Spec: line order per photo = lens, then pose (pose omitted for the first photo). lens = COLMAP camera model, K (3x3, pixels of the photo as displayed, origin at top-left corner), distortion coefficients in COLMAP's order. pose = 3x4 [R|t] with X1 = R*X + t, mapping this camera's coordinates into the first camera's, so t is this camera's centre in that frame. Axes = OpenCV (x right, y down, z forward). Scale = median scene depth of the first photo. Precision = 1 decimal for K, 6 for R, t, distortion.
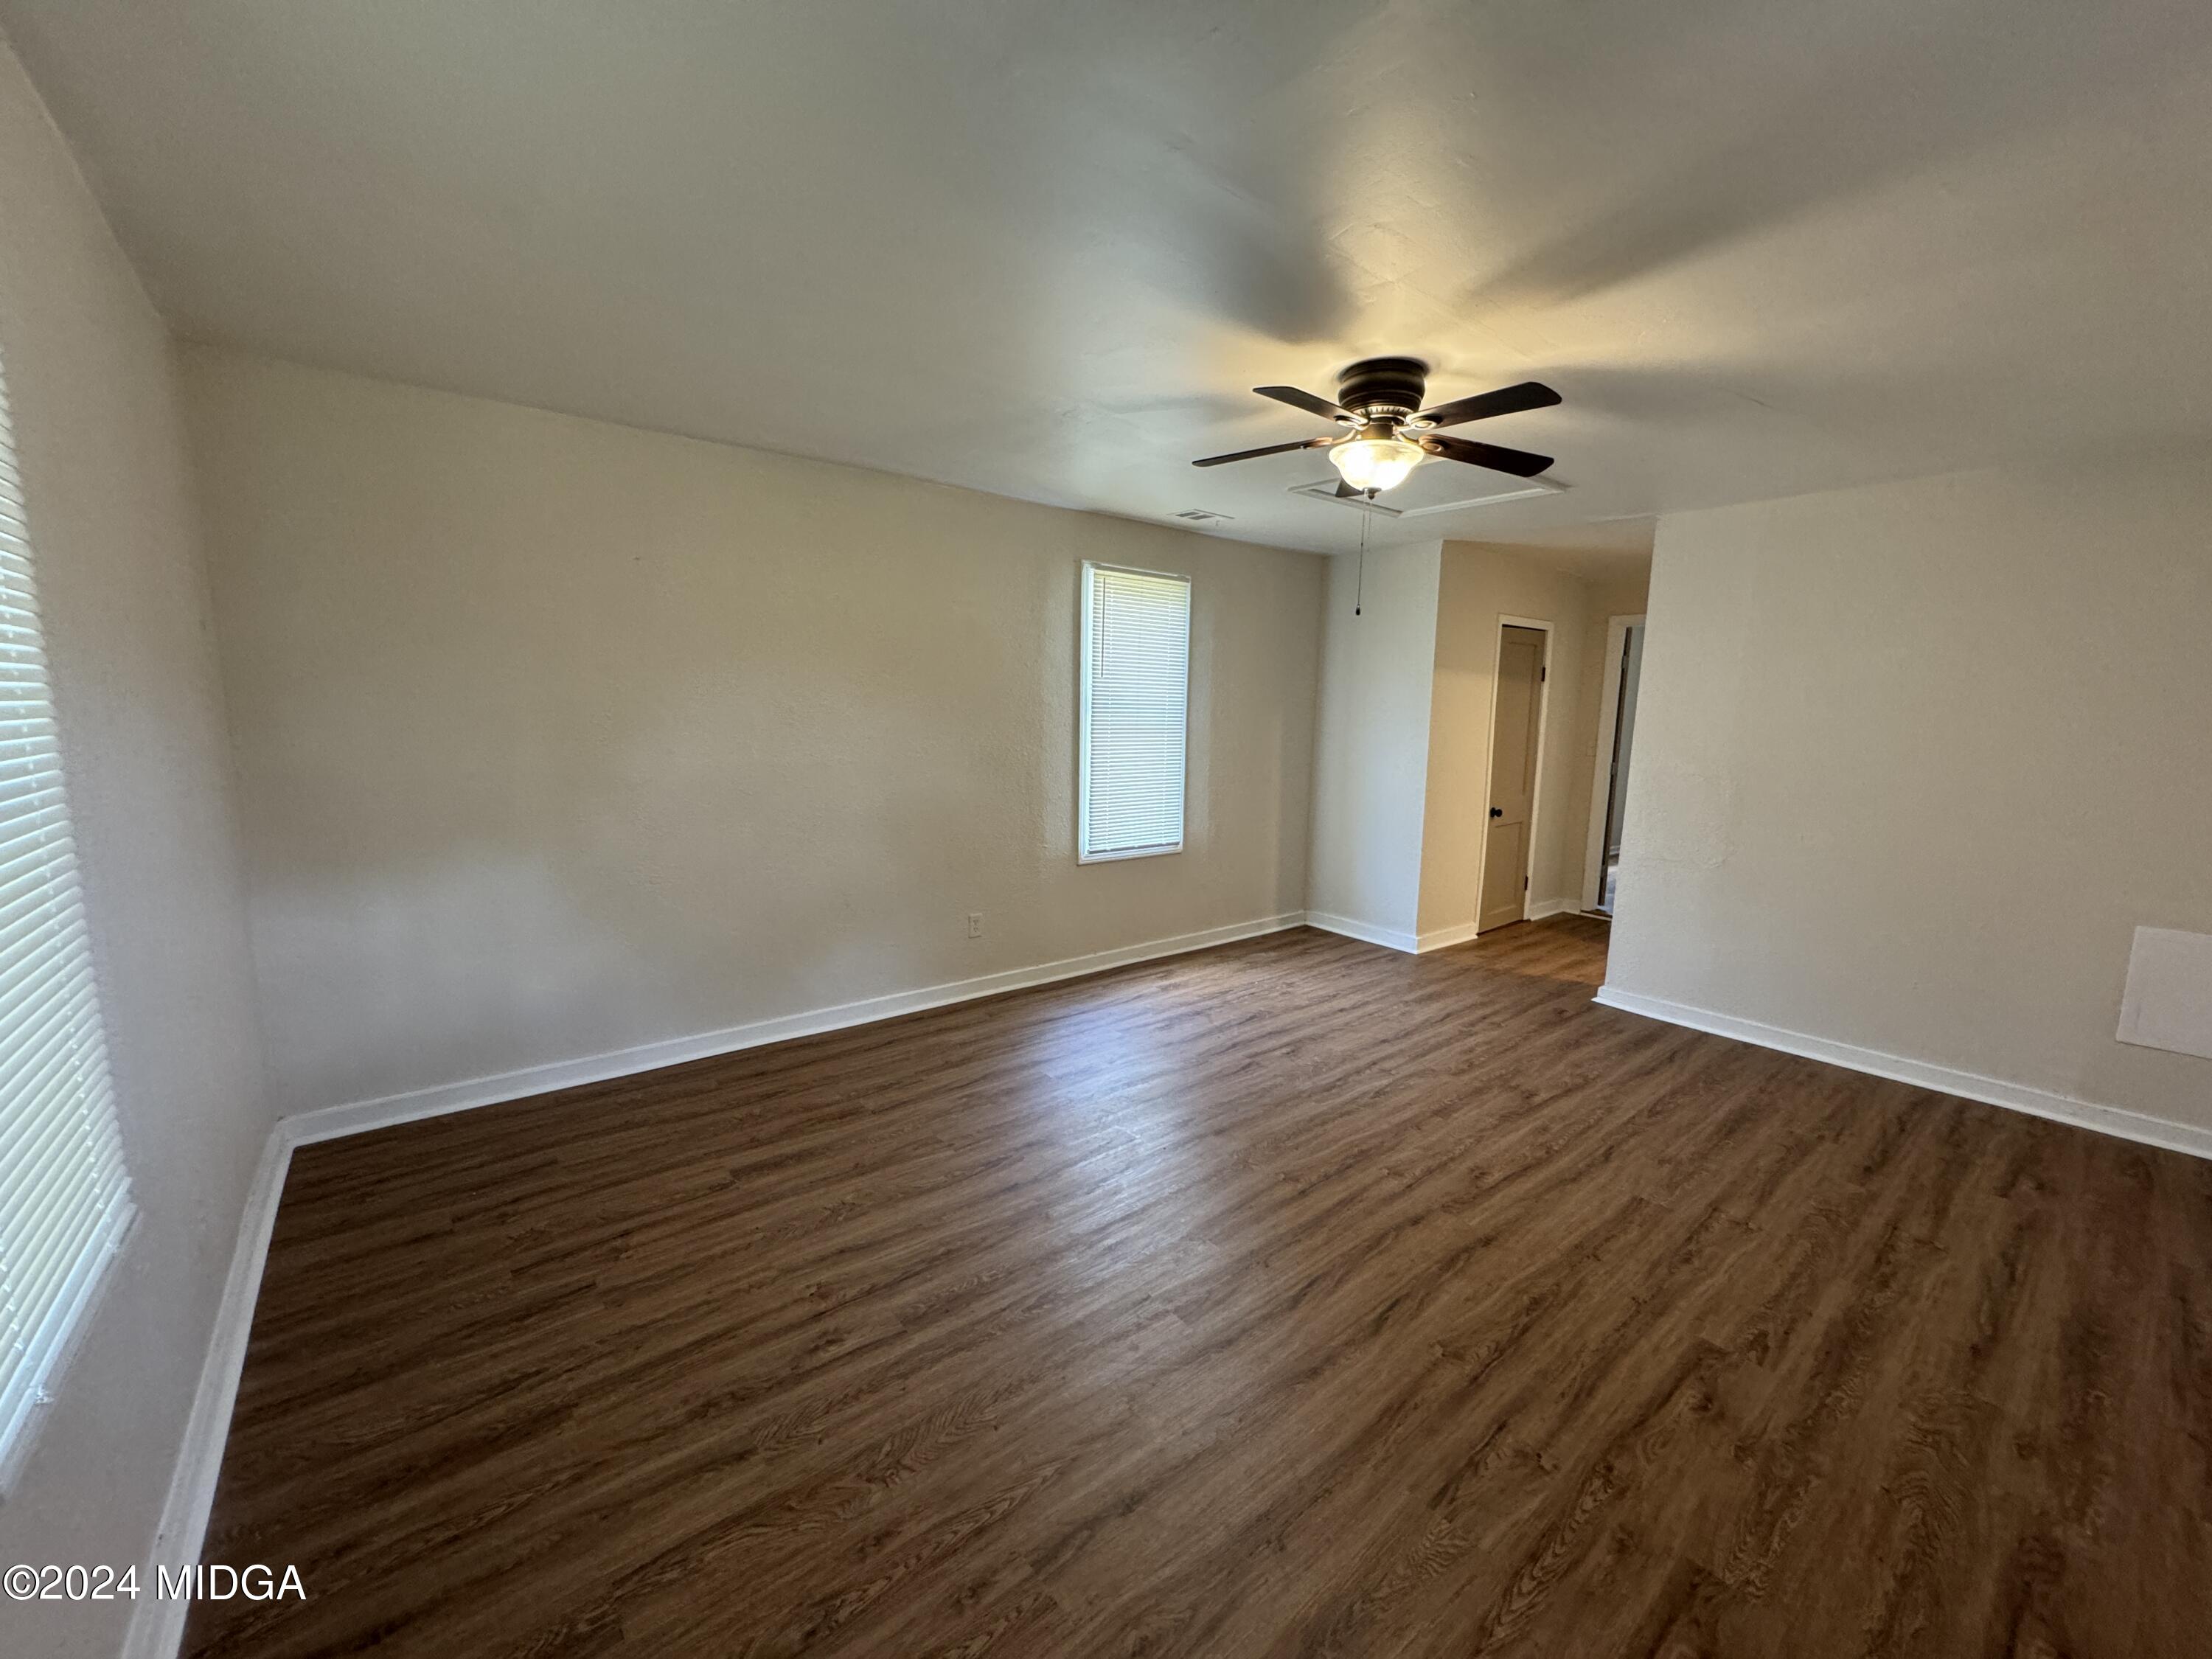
lens RADIAL K [[883.3, 0, 1106.0], [0, 883.3, 829.5], [0, 0, 1]] dist [-0.002532, 0.000011]
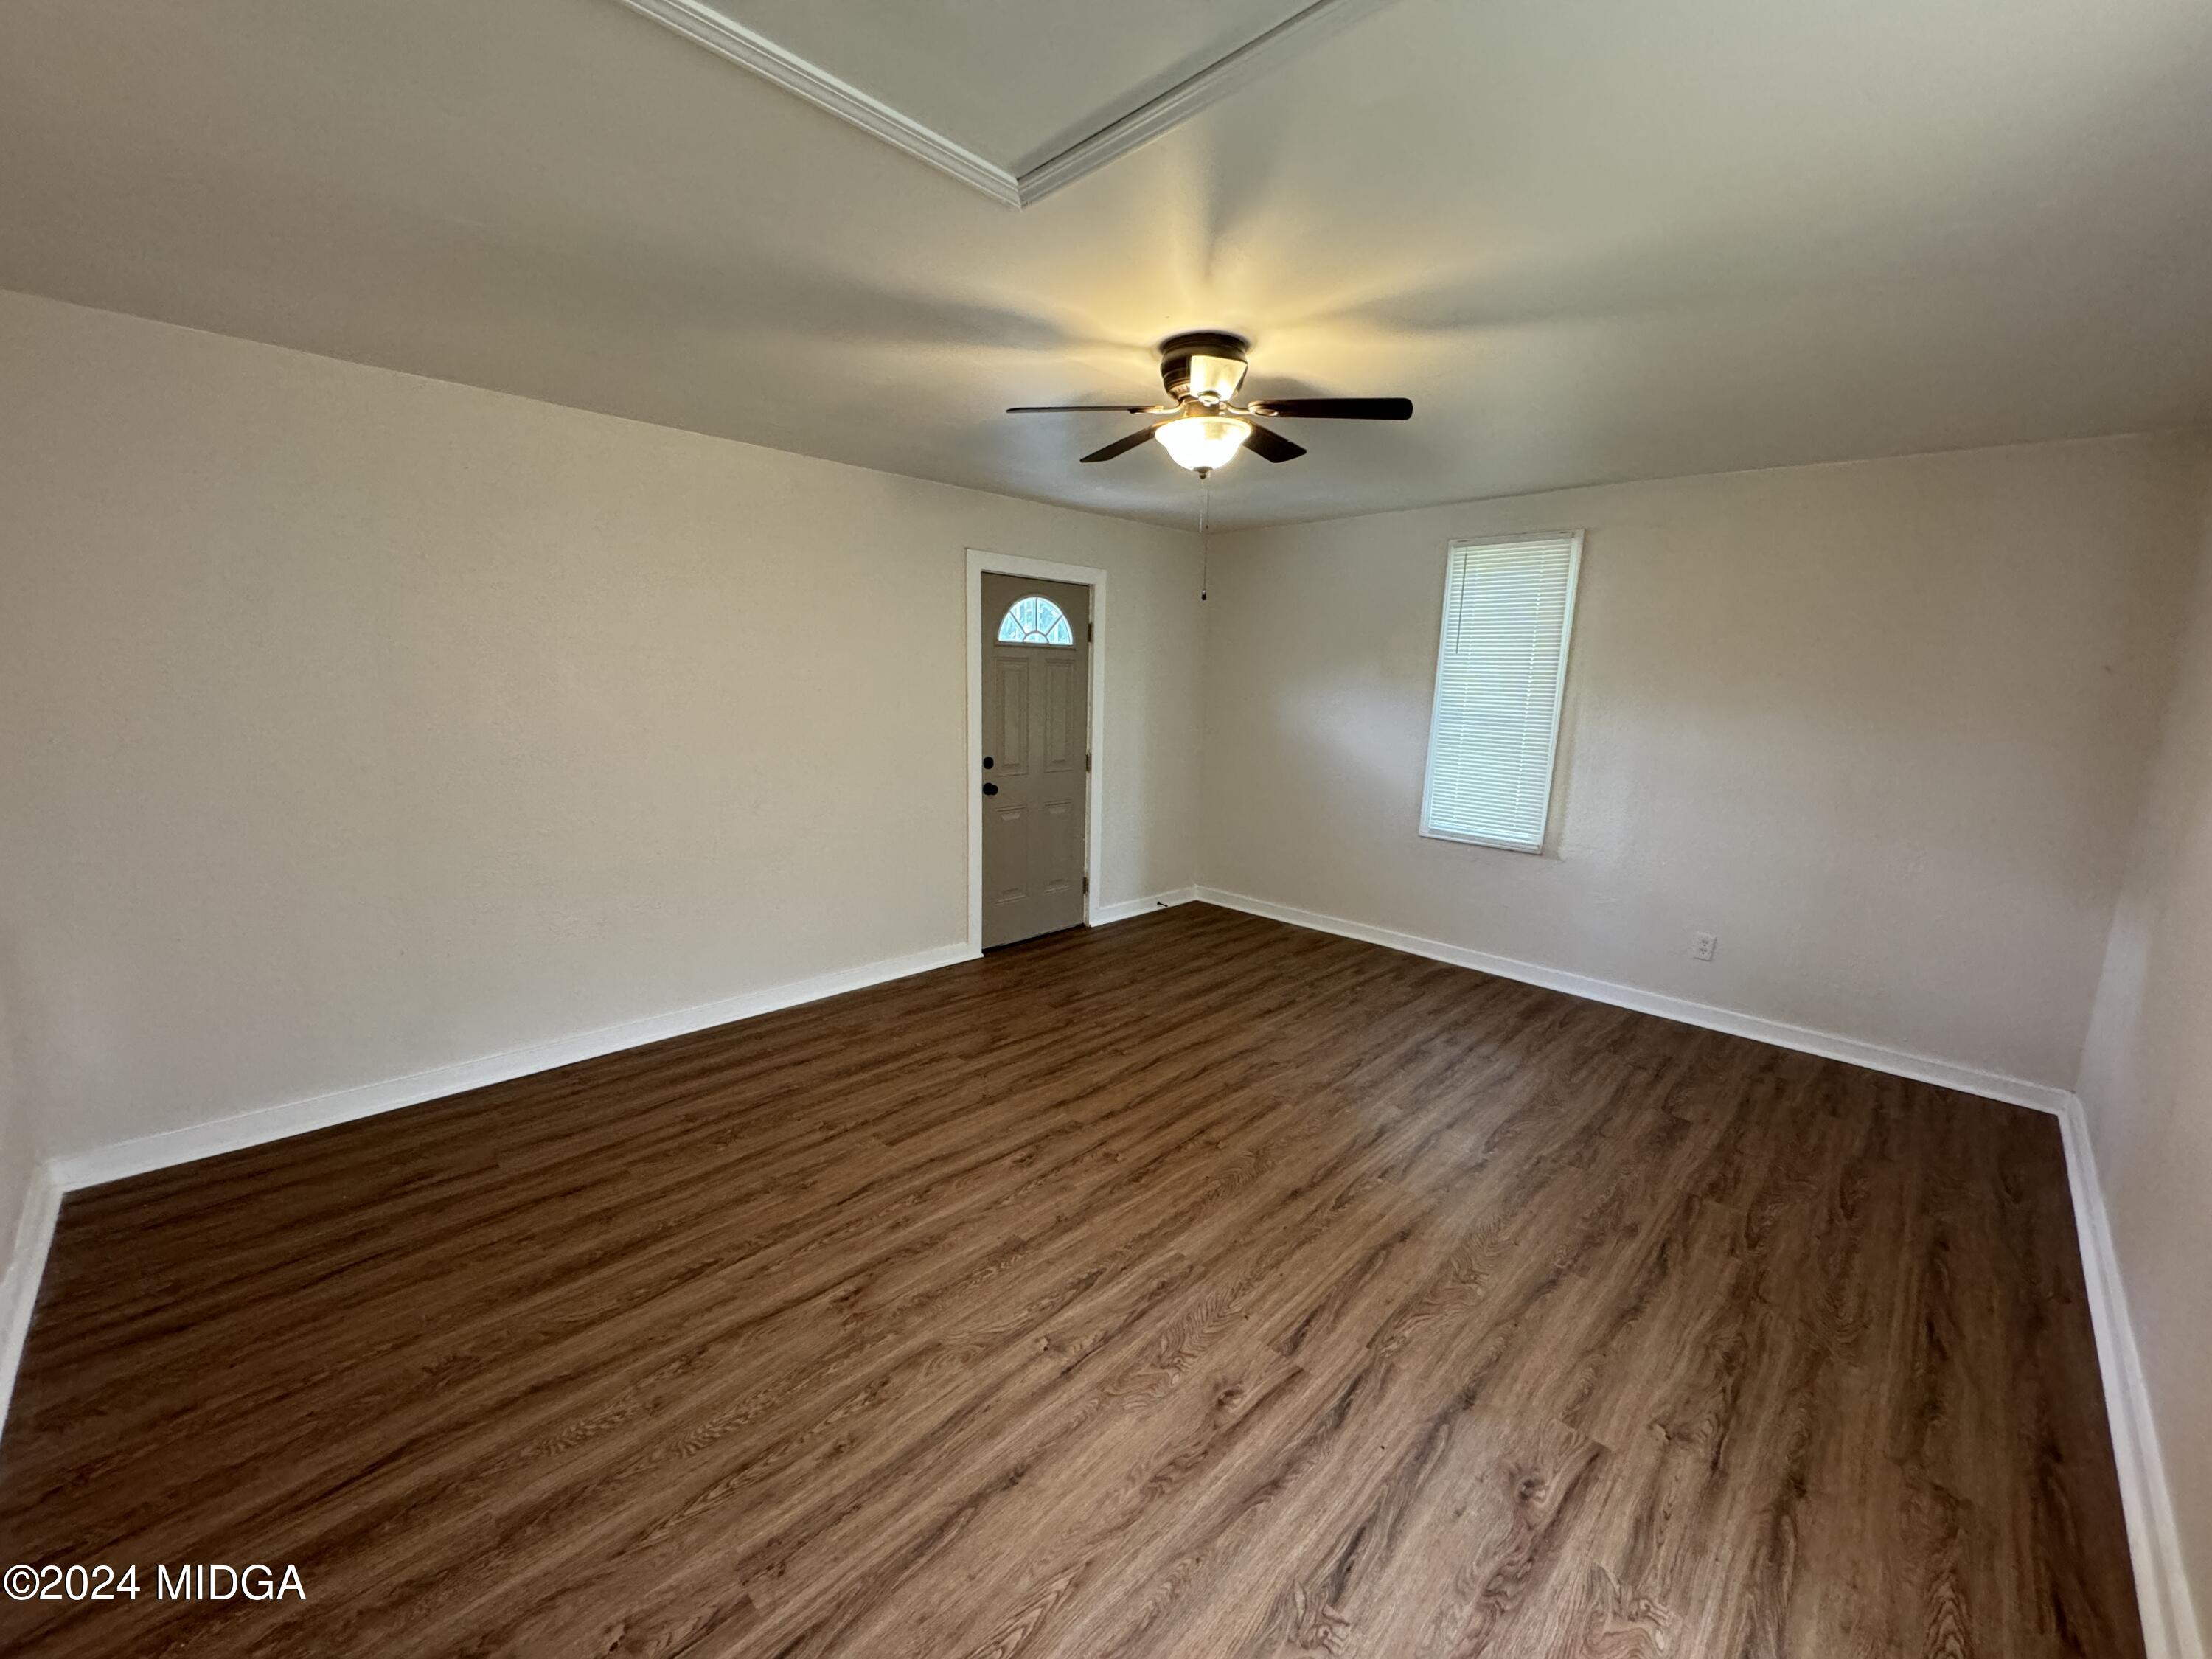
lens RADIAL K [[883.3, 0, 1106.0], [0, 883.3, 829.5], [0, 0, 1]] dist [-0.002532, 0.000011]
pose [[-0.992664, -0.027091, -0.117831, 0.462504], [-0.062130, 0.950351, 0.304915, -0.269890], [0.103721, 0.309999, -0.945062, 1.837036]]
